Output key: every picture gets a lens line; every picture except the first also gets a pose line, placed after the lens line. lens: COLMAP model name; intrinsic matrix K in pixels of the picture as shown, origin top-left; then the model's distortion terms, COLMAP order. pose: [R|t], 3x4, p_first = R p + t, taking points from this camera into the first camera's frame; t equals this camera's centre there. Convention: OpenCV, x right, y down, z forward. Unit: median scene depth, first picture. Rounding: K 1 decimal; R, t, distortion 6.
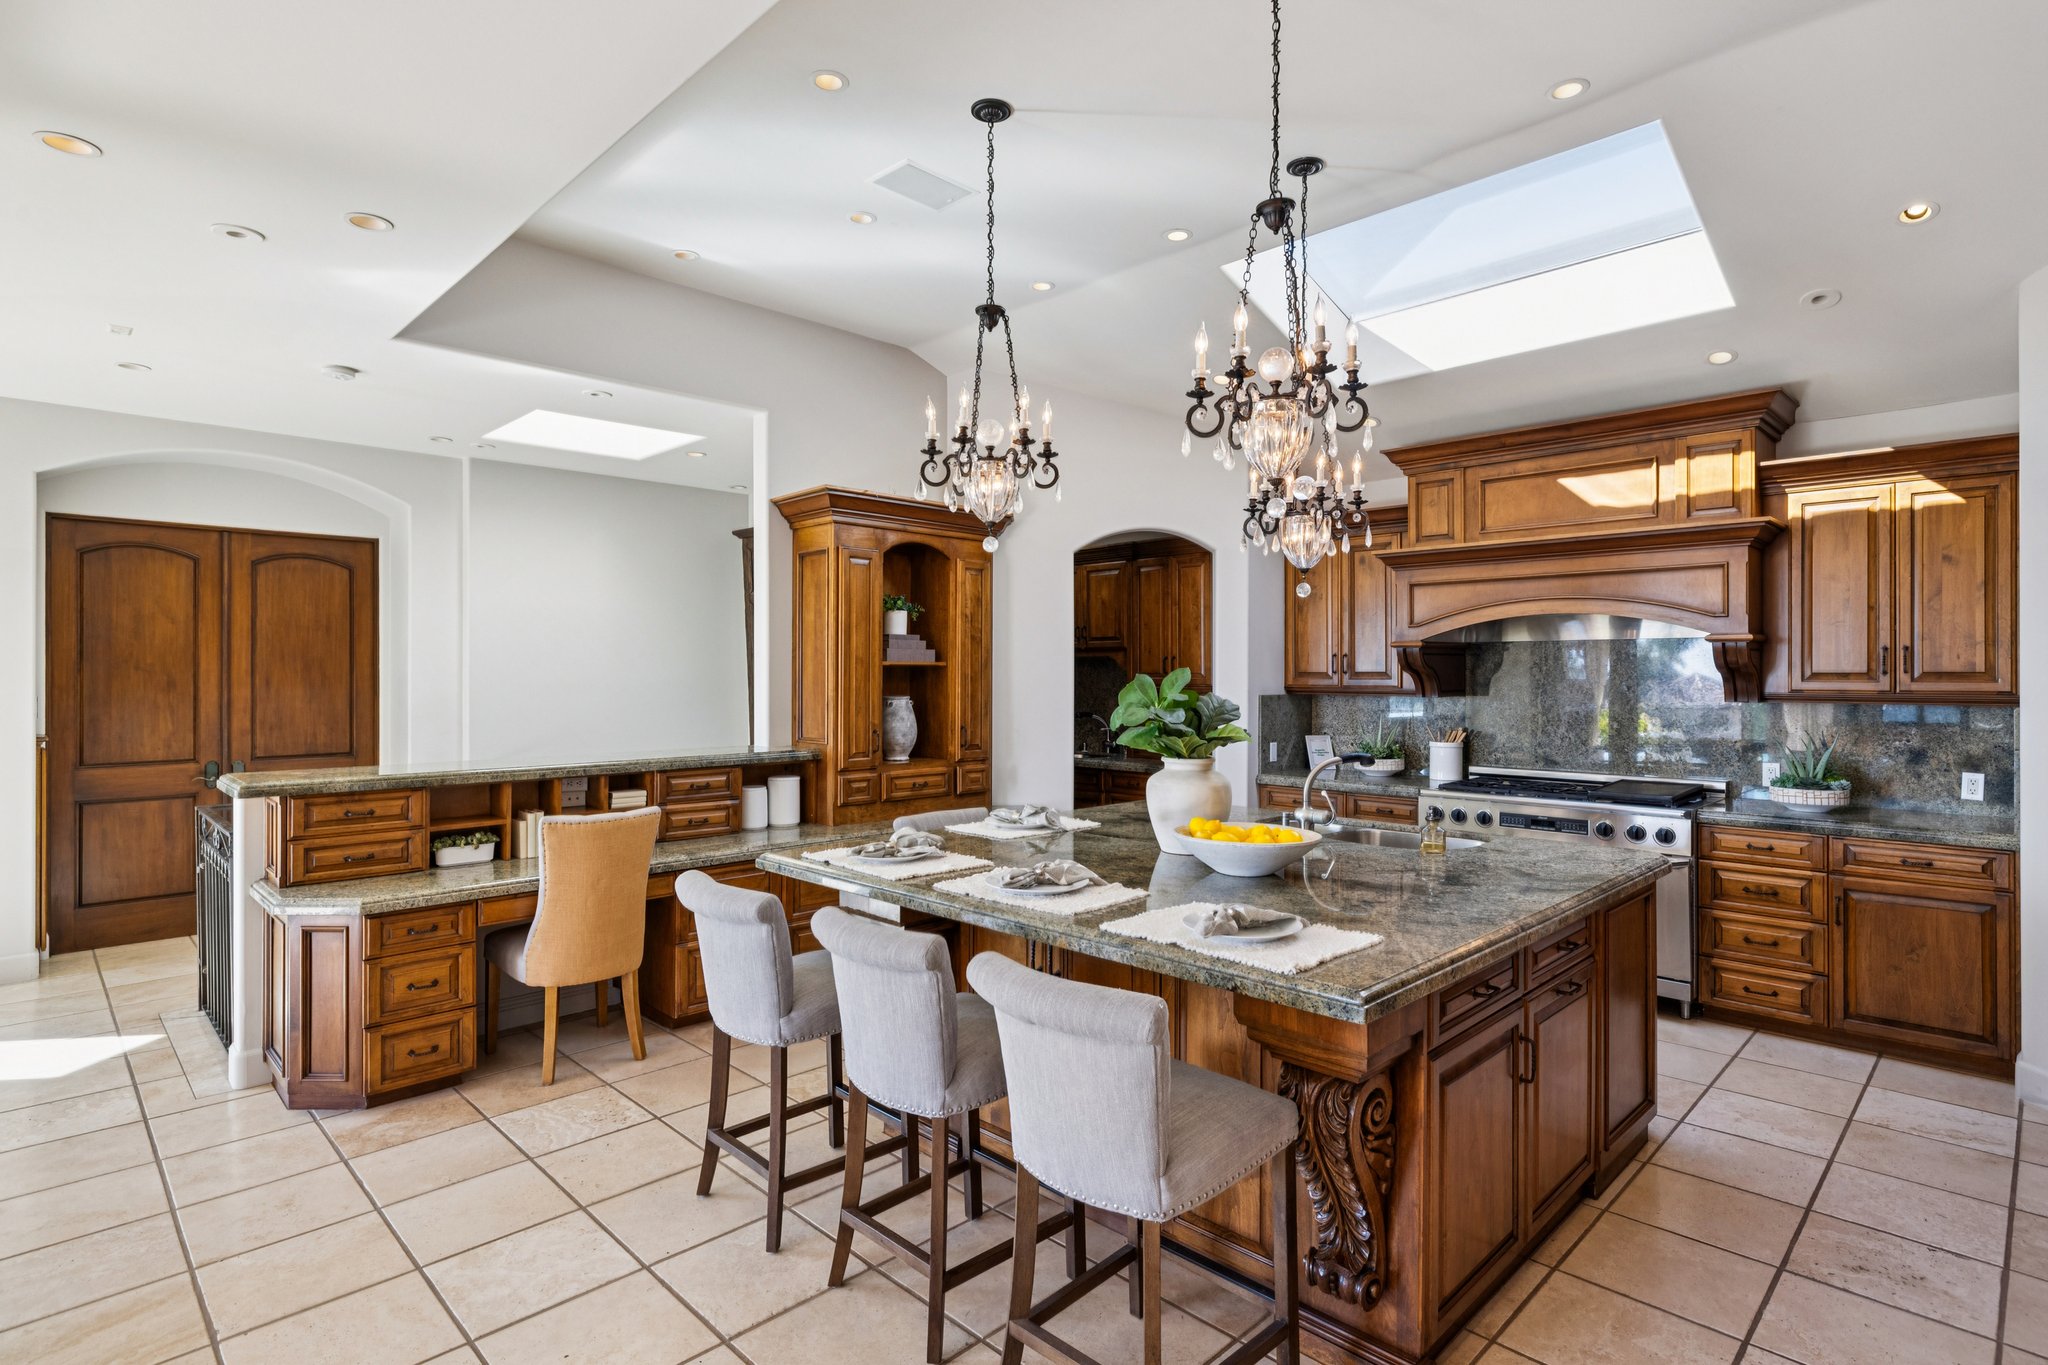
lens RADIAL K [[1030.0, 0, 1036.0], [0, 1030.0, 671.2], [0, 0, 1]] dist [-0.003515, 0.000310]
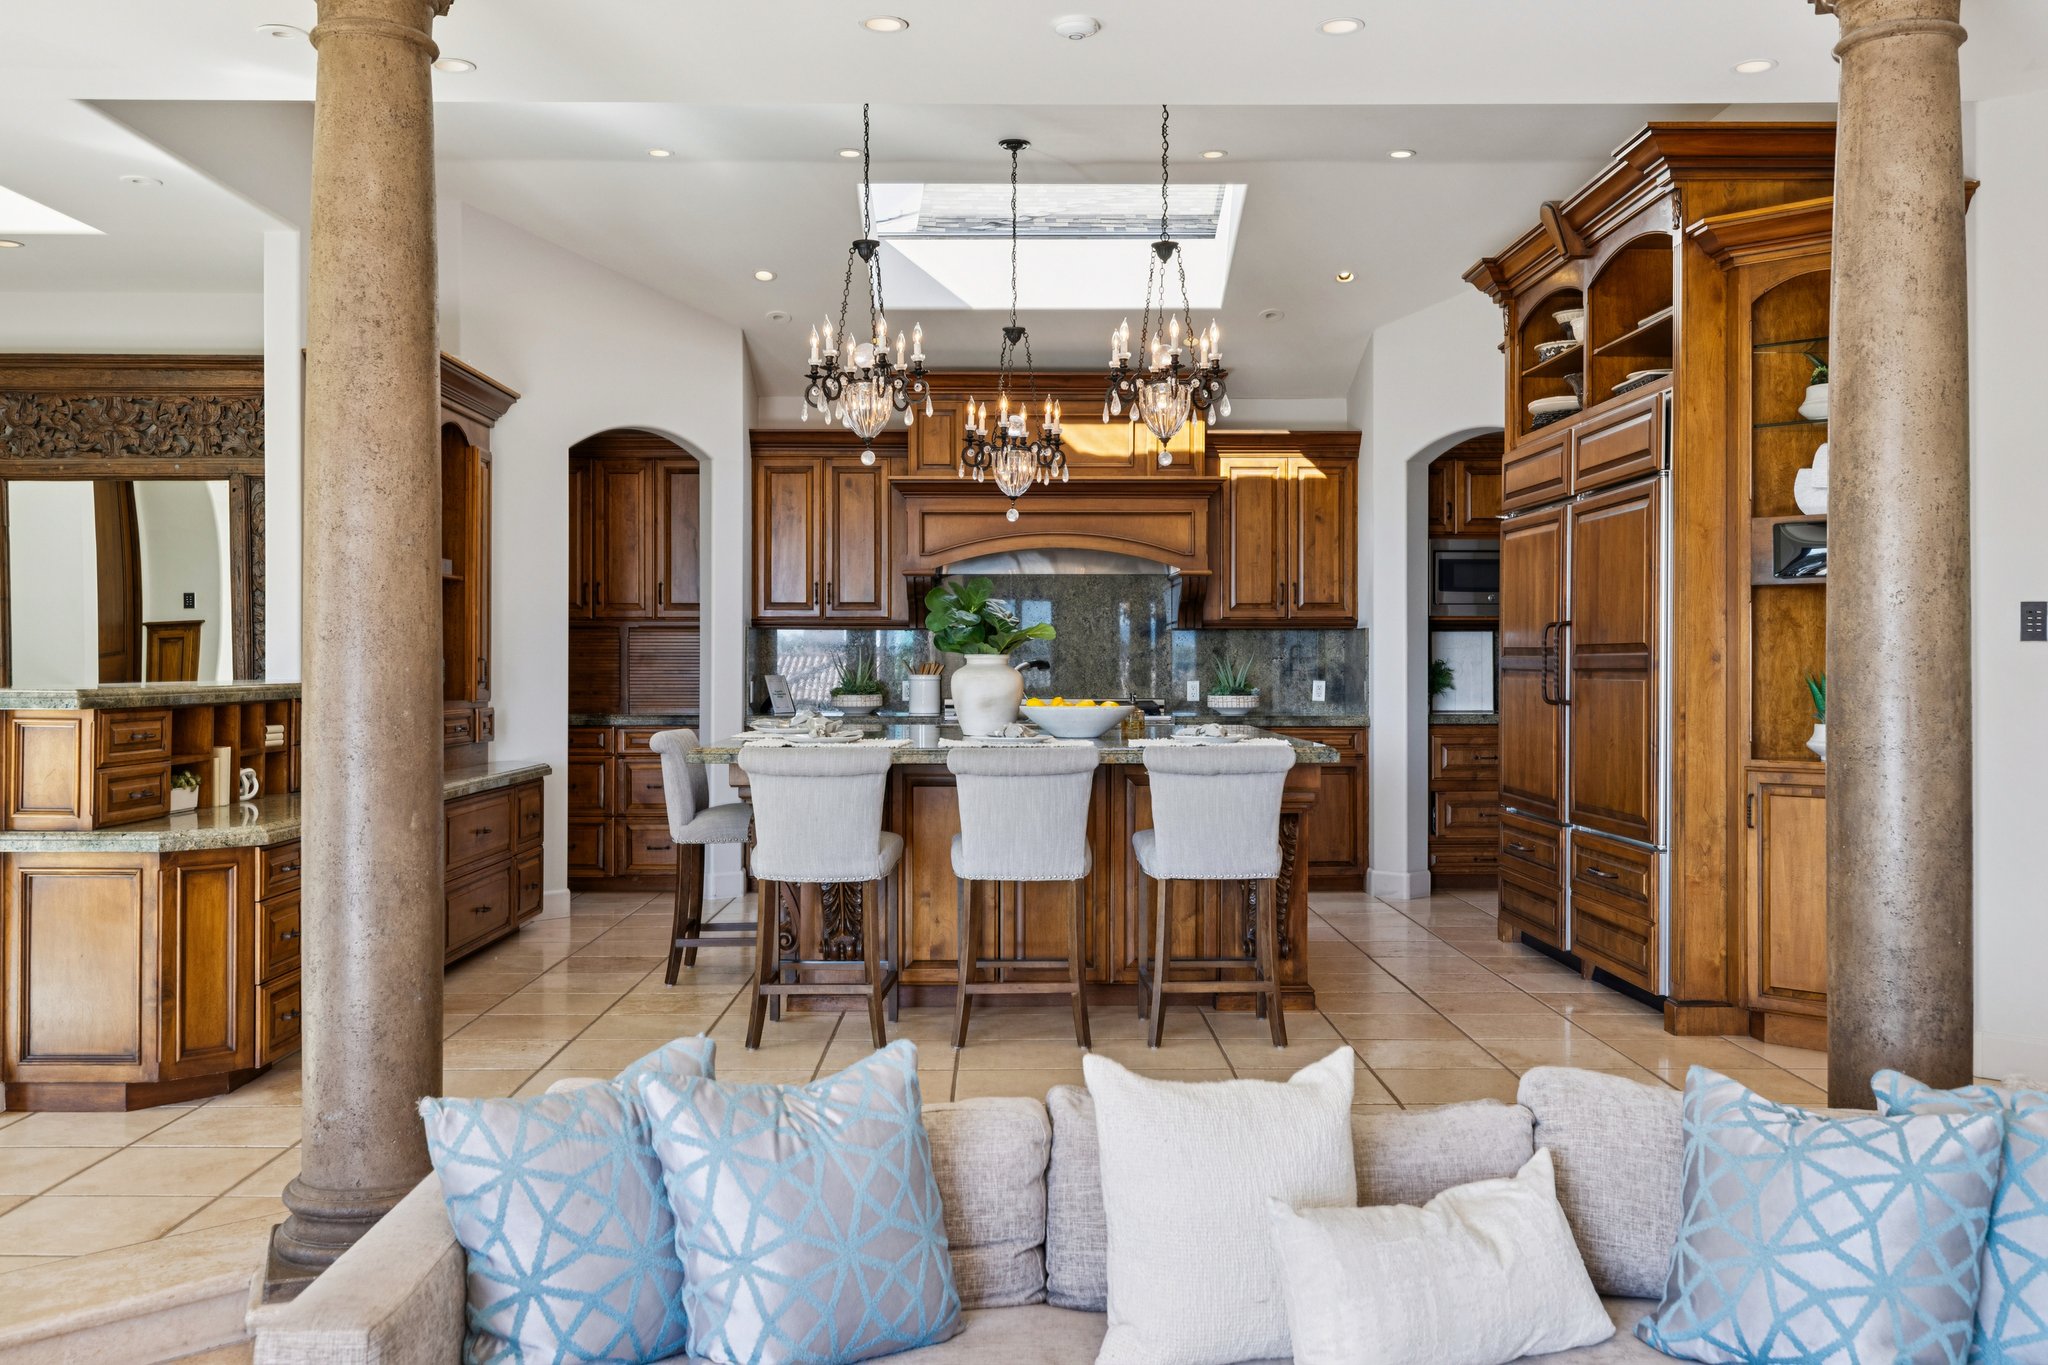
lens RADIAL K [[1807.6, 0, 1025.9], [0, 1807.6, 655.3], [0, 0, 1]] dist [0.001252, -0.004242]
pose [[0.699329, 0.001853, 0.714797, -0.979381], [-0.000929, 0.999998, -0.001683, 0.067735], [-0.714799, 0.000513, 0.699330, -0.347111]]
